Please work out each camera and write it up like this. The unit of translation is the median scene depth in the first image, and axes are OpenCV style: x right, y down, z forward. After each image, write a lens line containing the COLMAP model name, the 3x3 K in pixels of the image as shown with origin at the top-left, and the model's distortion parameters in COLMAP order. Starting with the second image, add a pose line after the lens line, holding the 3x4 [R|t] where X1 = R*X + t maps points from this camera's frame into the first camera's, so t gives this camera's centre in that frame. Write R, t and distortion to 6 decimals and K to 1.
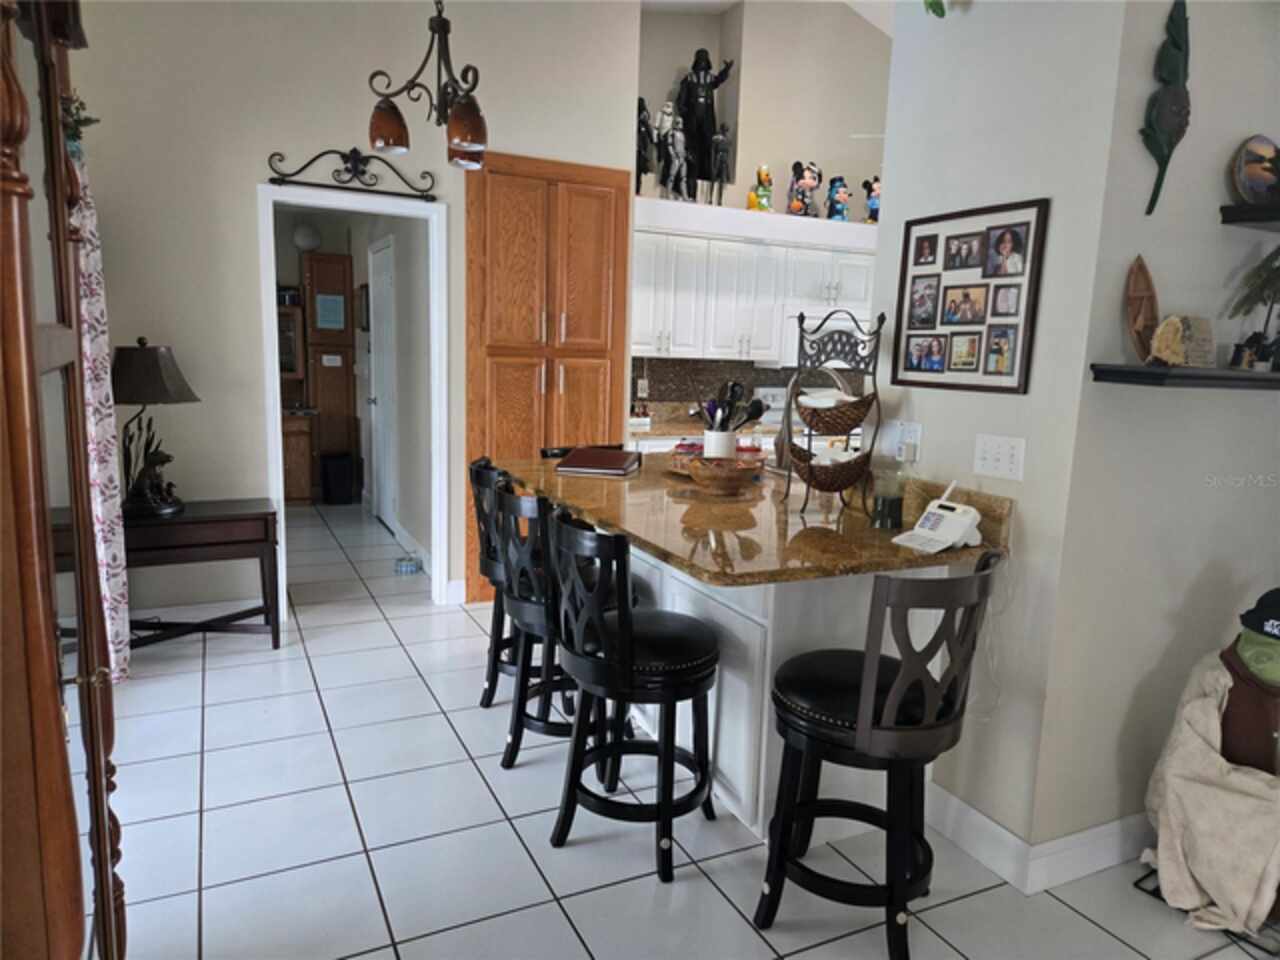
lens RADIAL K [[862.8, 0, 646.7], [0, 862.8, 475.6], [0, 0, 1]] dist [0.064032, 0.000505]
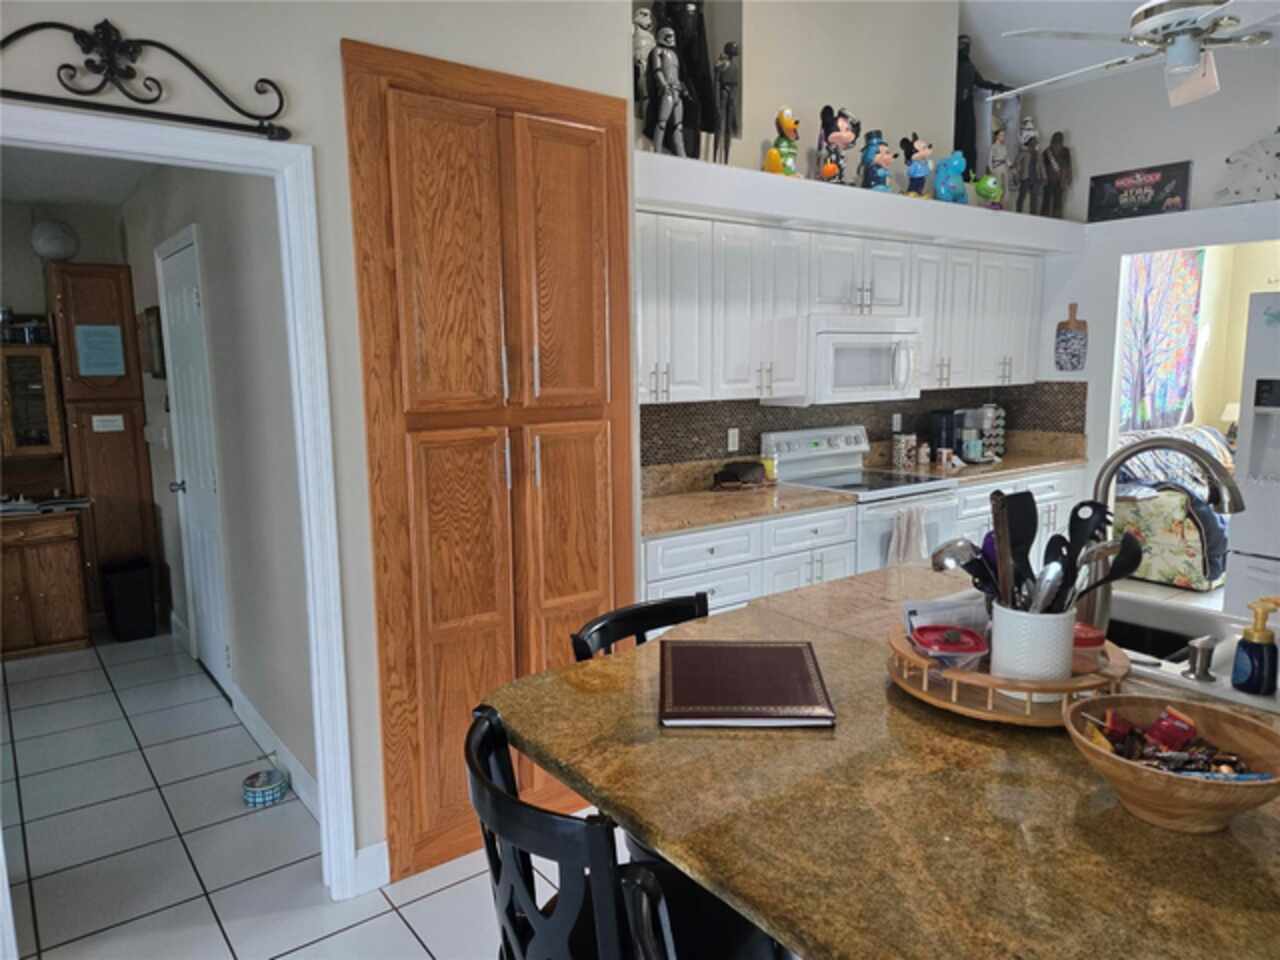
lens RADIAL K [[863.4, 0, 640.0], [0, 863.4, 480.0], [0, 0, 1]] dist [0.063529, -0.041212]
pose [[0.981596, -0.071164, 0.177212, -0.116746], [0.072465, 0.997371, -0.000868, -0.081171], [-0.176684, 0.013694, 0.984172, 0.370526]]
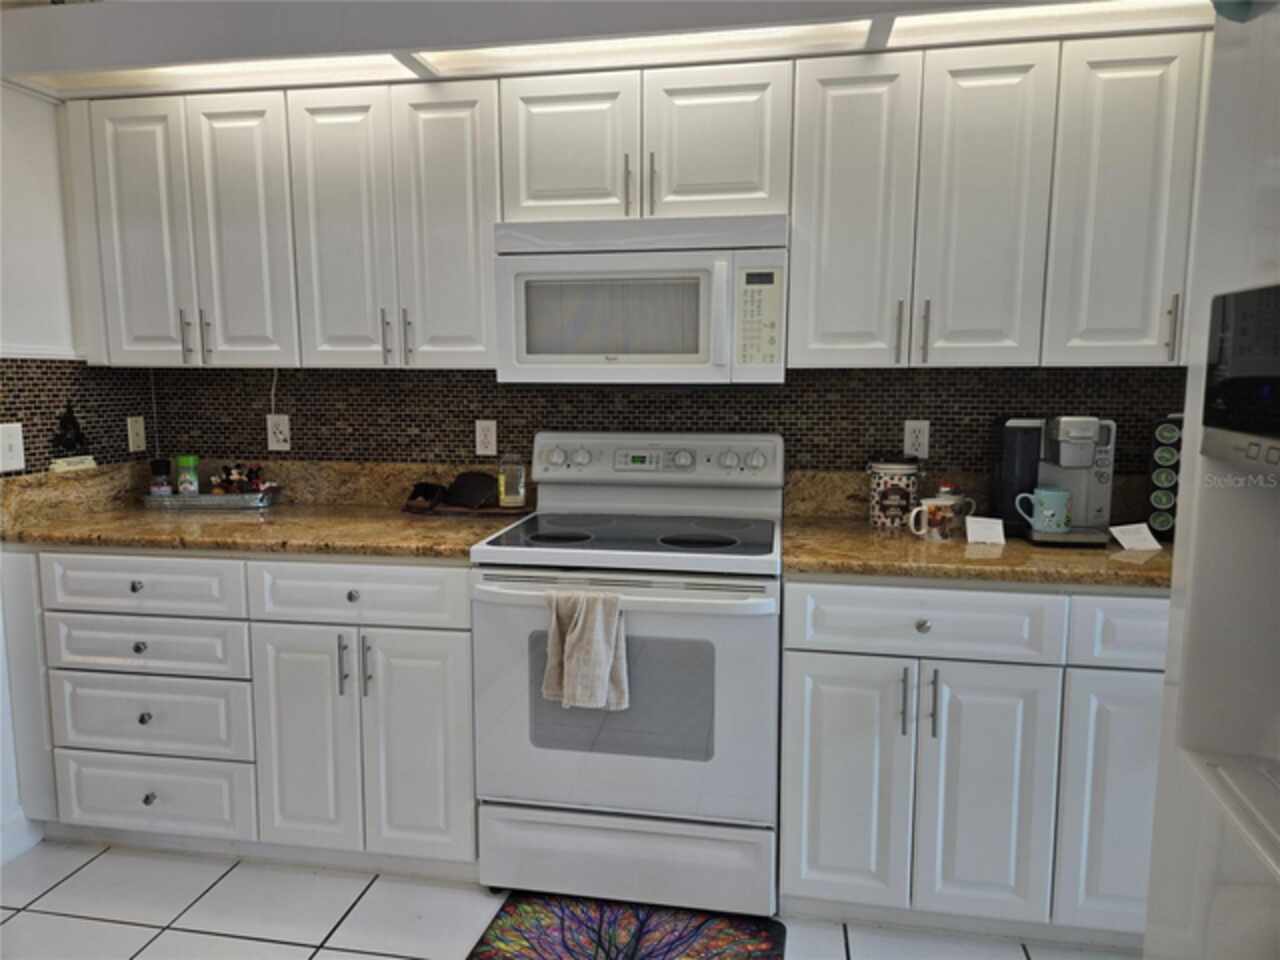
lens RADIAL K [[863.4, 0, 640.0], [0, 863.4, 480.0], [0, 0, 1]] dist [0.063529, -0.041212]
pose [[0.803287, 0.041418, -0.594151, 0.490985], [-0.060375, 0.998103, -0.012049, -0.087042], [0.592524, 0.045551, 0.804264, 0.782955]]
